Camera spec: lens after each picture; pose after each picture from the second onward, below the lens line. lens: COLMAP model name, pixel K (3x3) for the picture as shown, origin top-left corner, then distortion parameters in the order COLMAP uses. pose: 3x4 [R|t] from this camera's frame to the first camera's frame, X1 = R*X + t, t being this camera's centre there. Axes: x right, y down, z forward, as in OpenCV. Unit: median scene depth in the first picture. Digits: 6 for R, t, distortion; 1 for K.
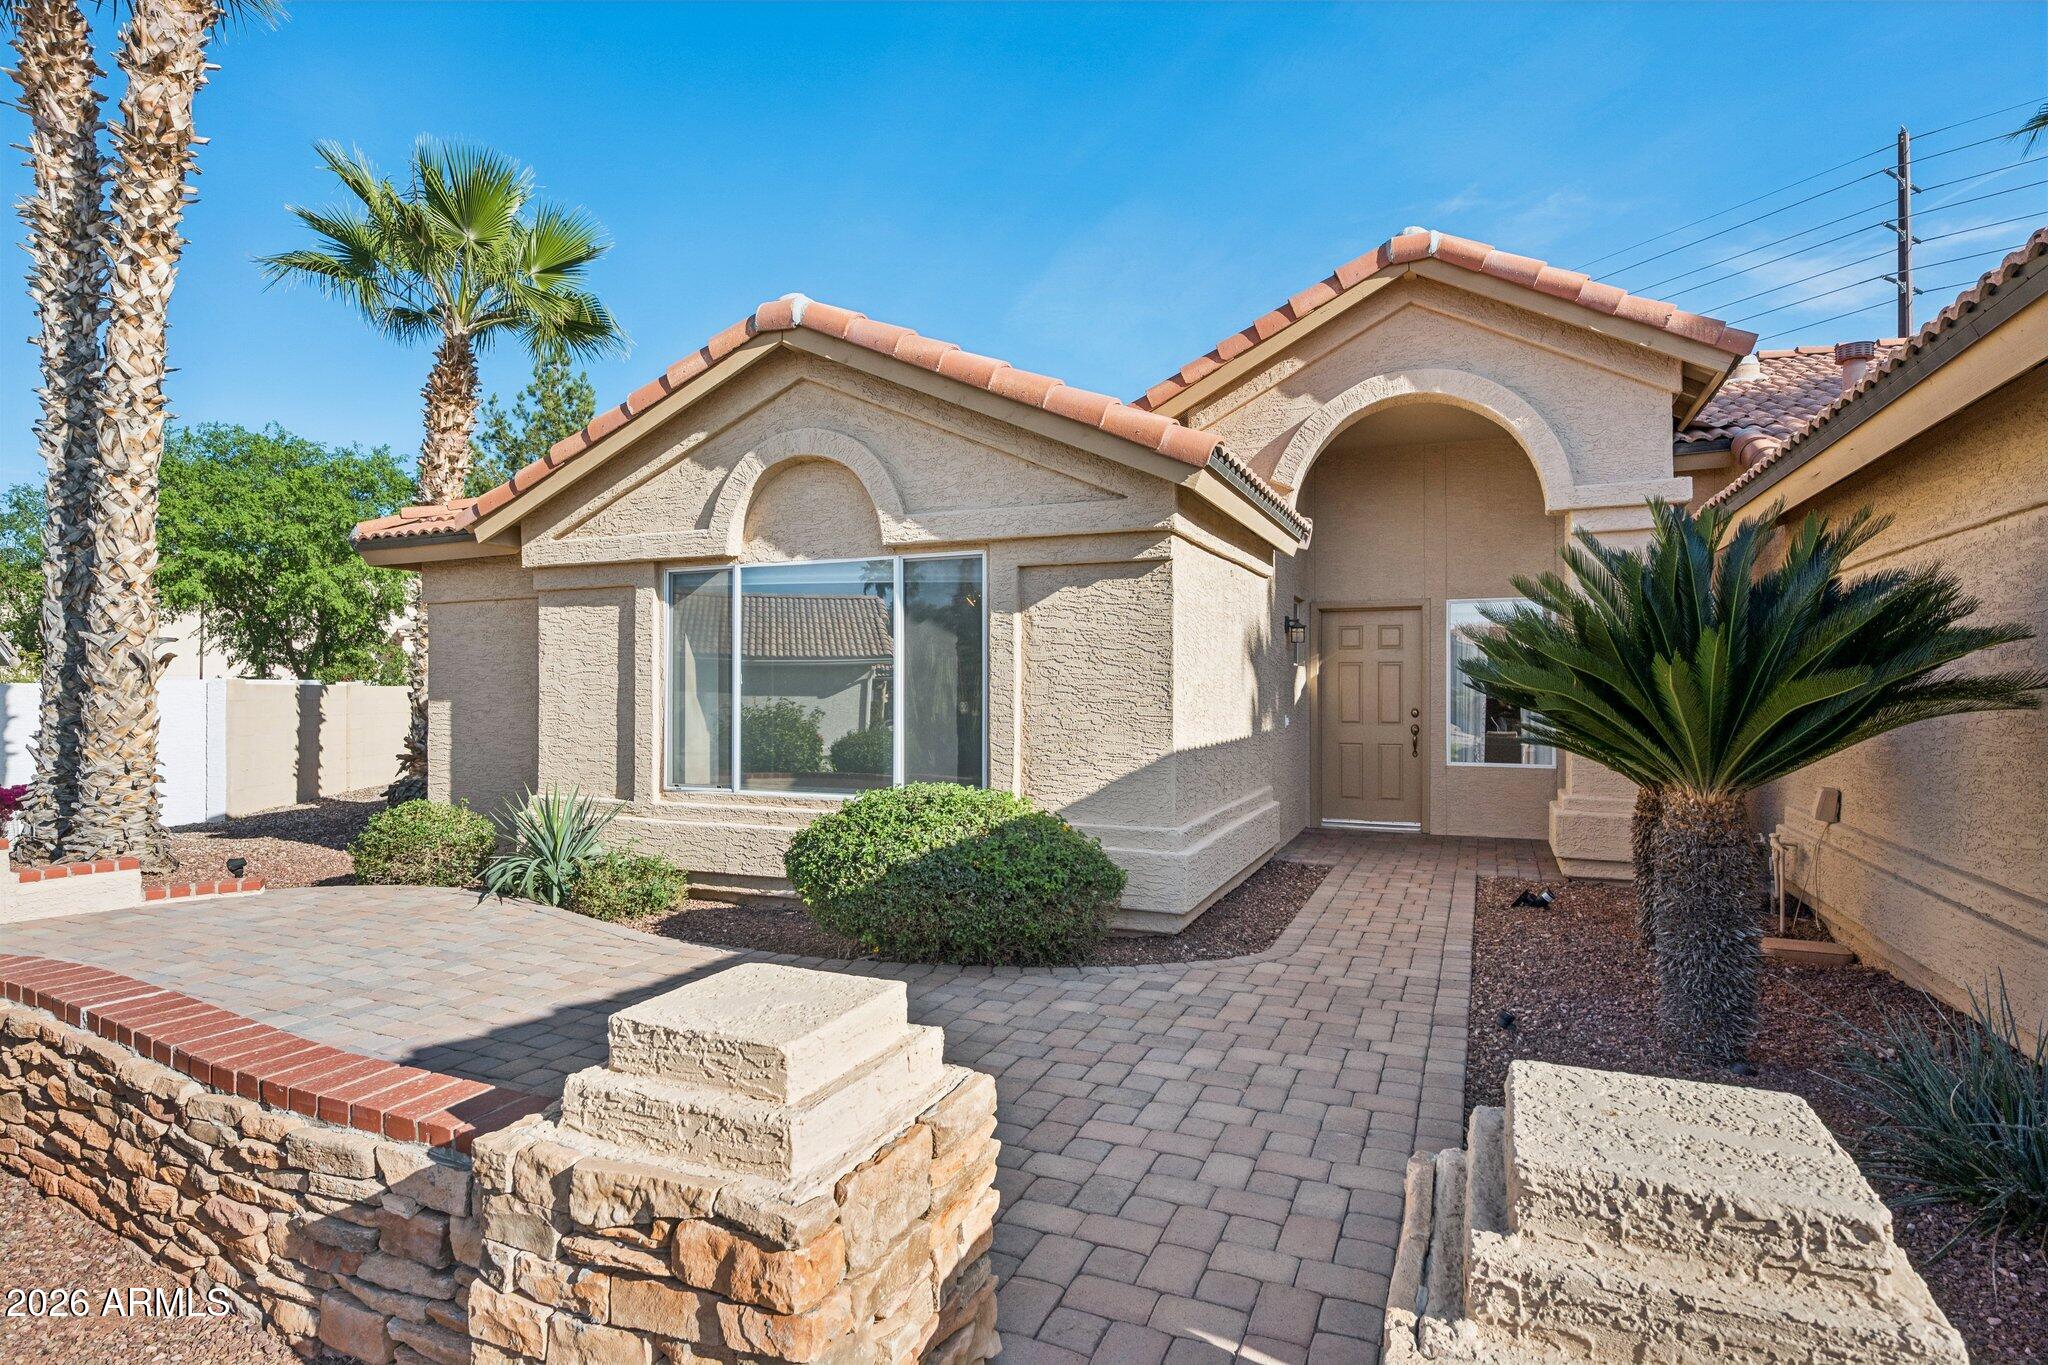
lens RADIAL K [[1053.7, 0, 1029.3], [0, 1053.7, 686.0], [0, 0, 1]] dist [-0.005743, 0.001919]
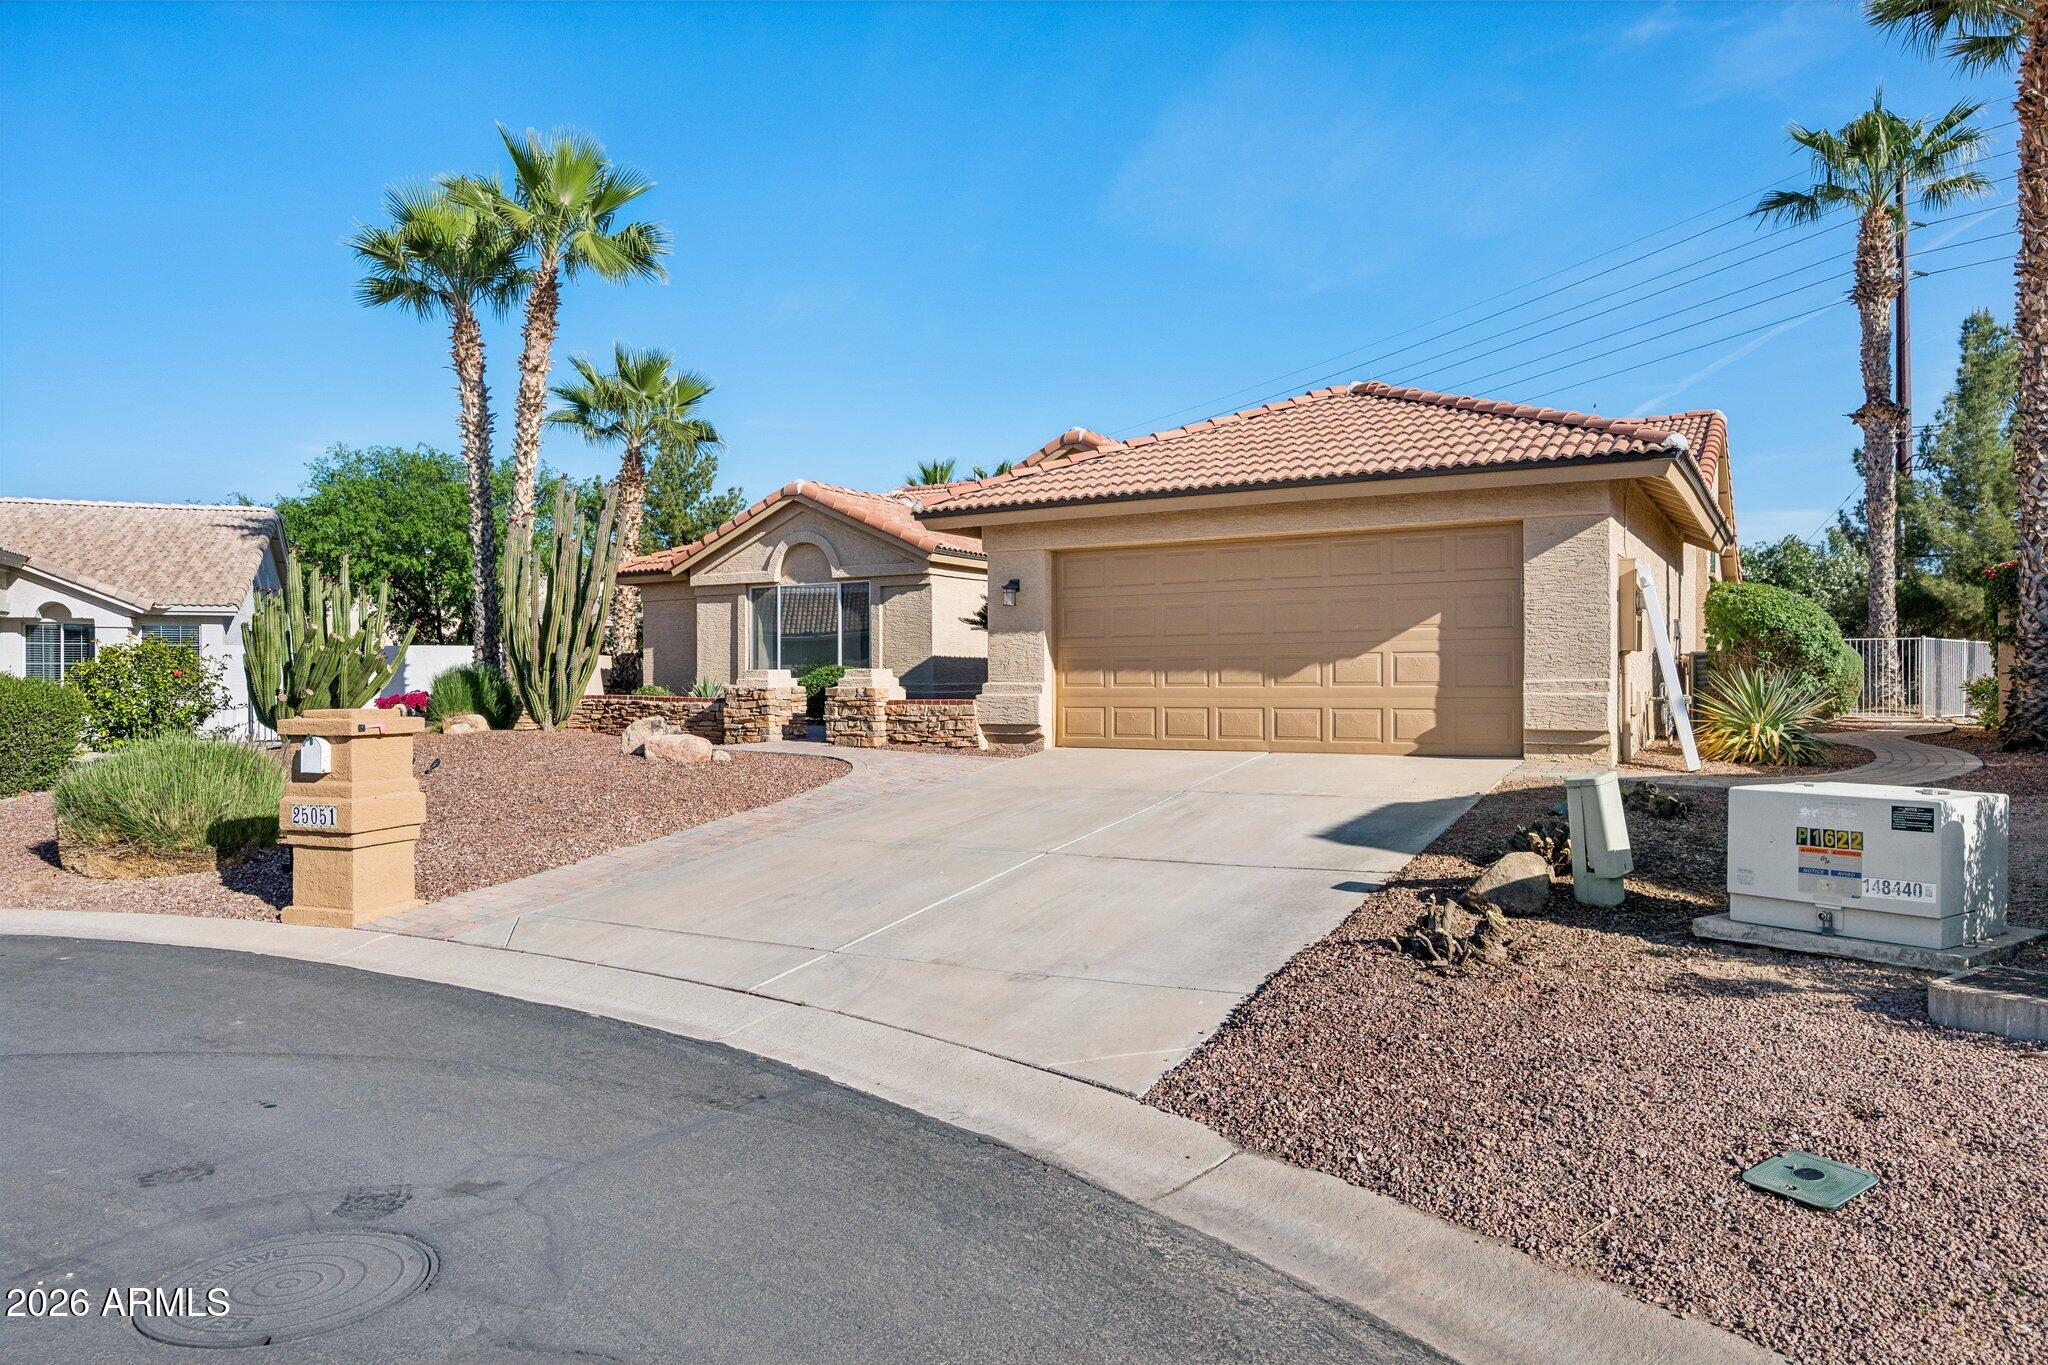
lens RADIAL K [[1381.8, 0, 1030.5], [0, 1381.8, 685.8], [0, 0, 1]] dist [-0.002094, -0.008037]
pose [[0.991566, -0.003810, -0.129548, 0.629642], [0.003779, 0.999993, -0.000484, 0.106455], [0.129548, -0.000010, 0.991573, -1.846612]]
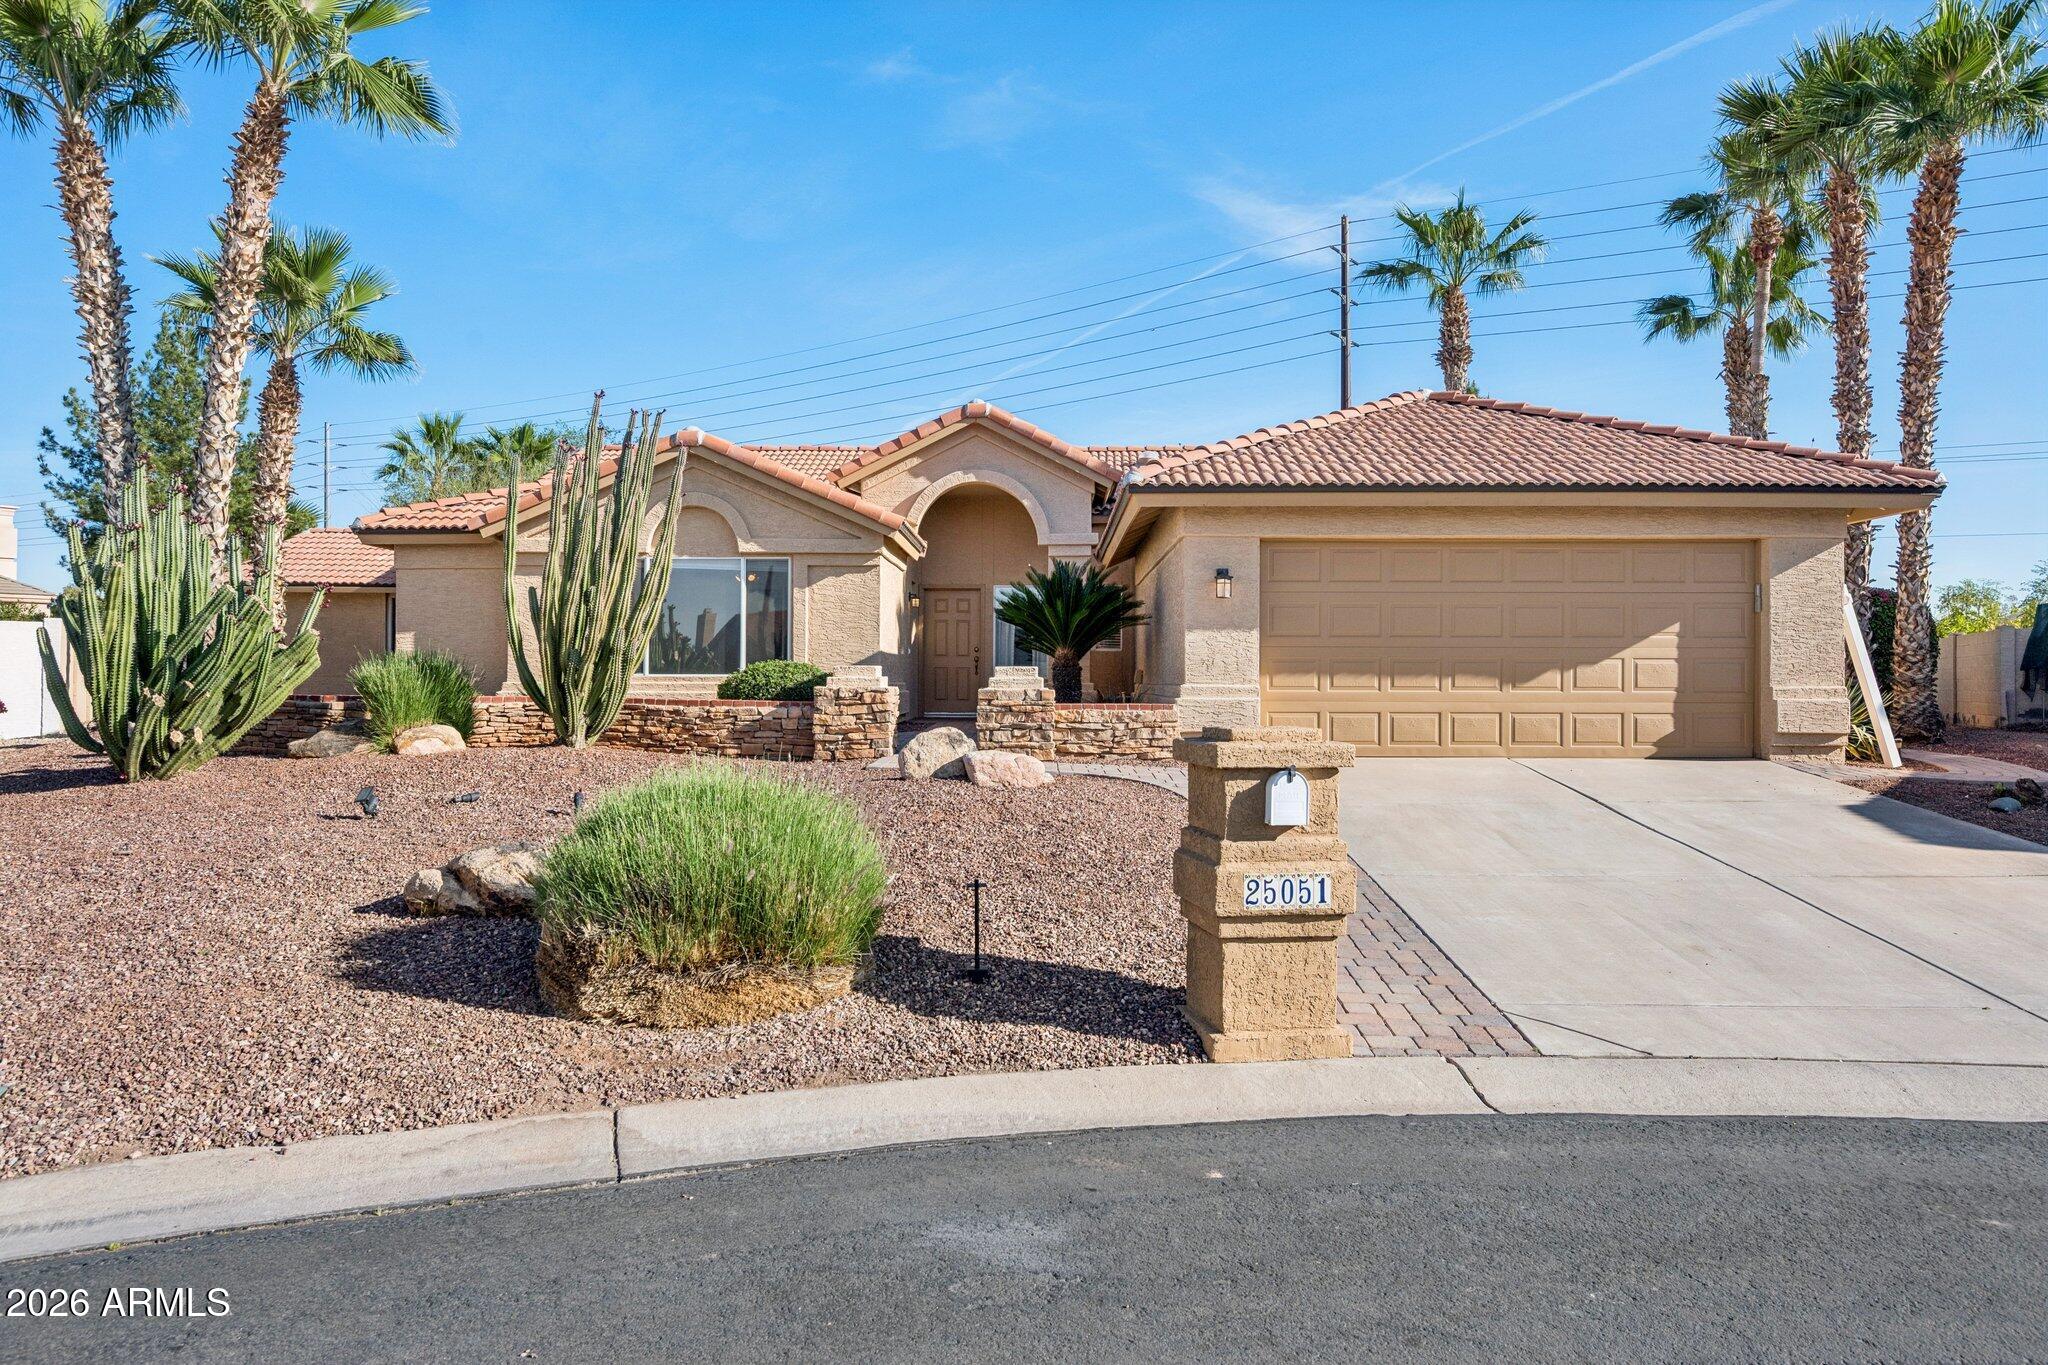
lens RADIAL K [[1381.8, 0, 1034.5], [0, 1381.8, 673.5], [0, 0, 1]] dist [-0.002094, -0.008037]
pose [[0.921577, 0.005837, 0.388151, -0.537139], [-0.003386, 0.999970, -0.006997, 0.099631], [-0.388180, 0.005134, 0.921569, -1.418850]]
